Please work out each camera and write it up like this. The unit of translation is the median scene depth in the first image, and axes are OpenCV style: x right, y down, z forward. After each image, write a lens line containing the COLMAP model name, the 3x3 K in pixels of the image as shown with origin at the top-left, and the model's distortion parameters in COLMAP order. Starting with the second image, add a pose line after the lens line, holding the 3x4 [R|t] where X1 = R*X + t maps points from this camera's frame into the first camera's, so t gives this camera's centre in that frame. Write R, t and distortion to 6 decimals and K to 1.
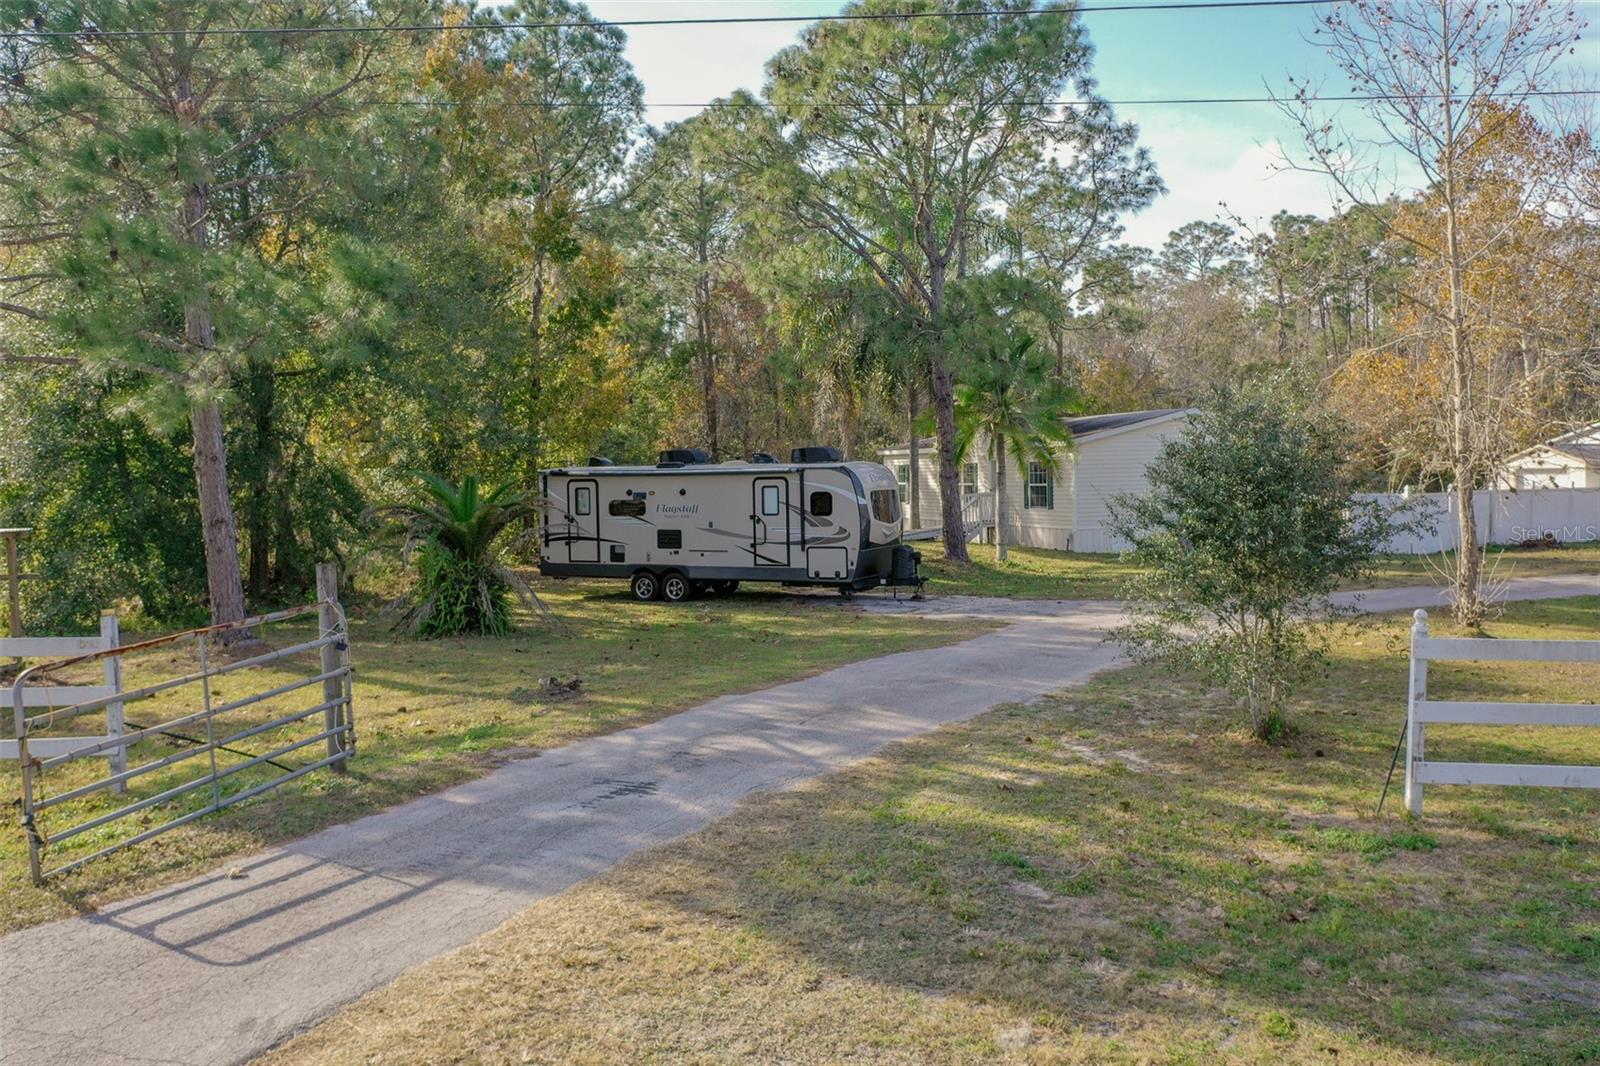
lens RADIAL K [[1265.9, 0, 805.7], [0, 1265.9, 532.0], [0, 0, 1]] dist [0.004371, 0.002302]
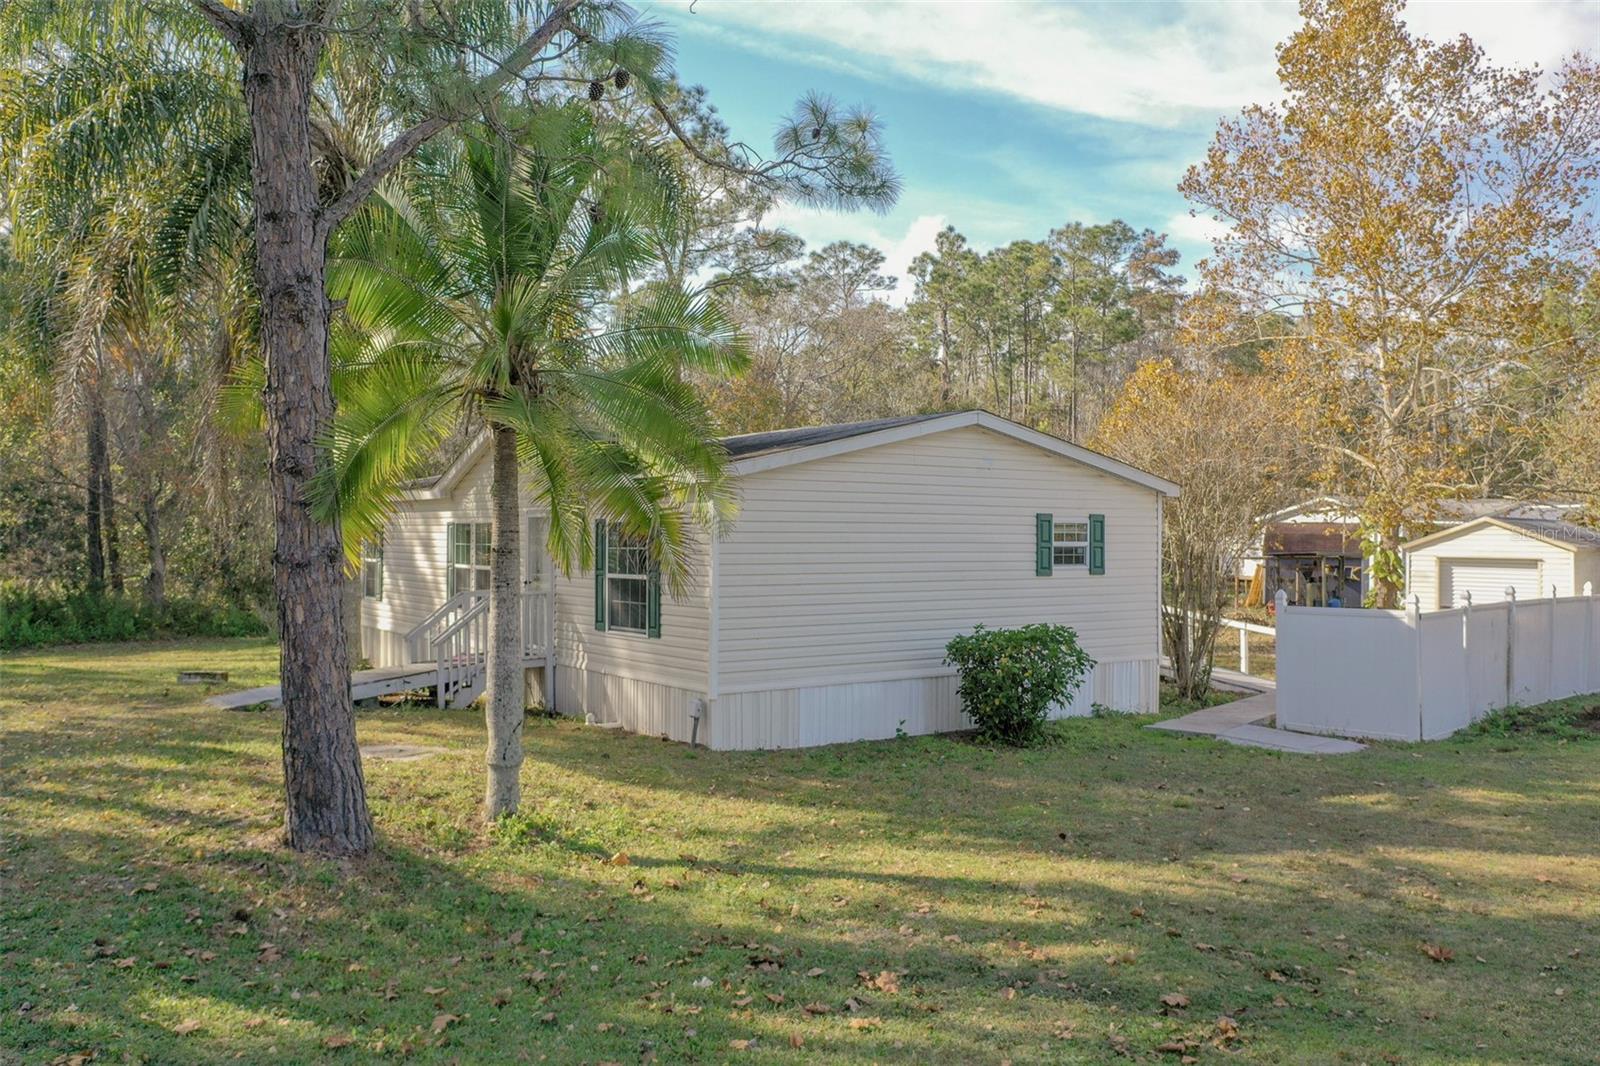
lens RADIAL K [[1265.9, 0, 802.5], [0, 1265.9, 529.4], [0, 0, 1]] dist [0.004371, 0.002302]
pose [[0.954916, 0.028616, 0.295494, 0.106782], [-0.013070, 0.998431, -0.054452, -0.029194], [-0.296589, 0.048134, 0.953791, 0.541757]]
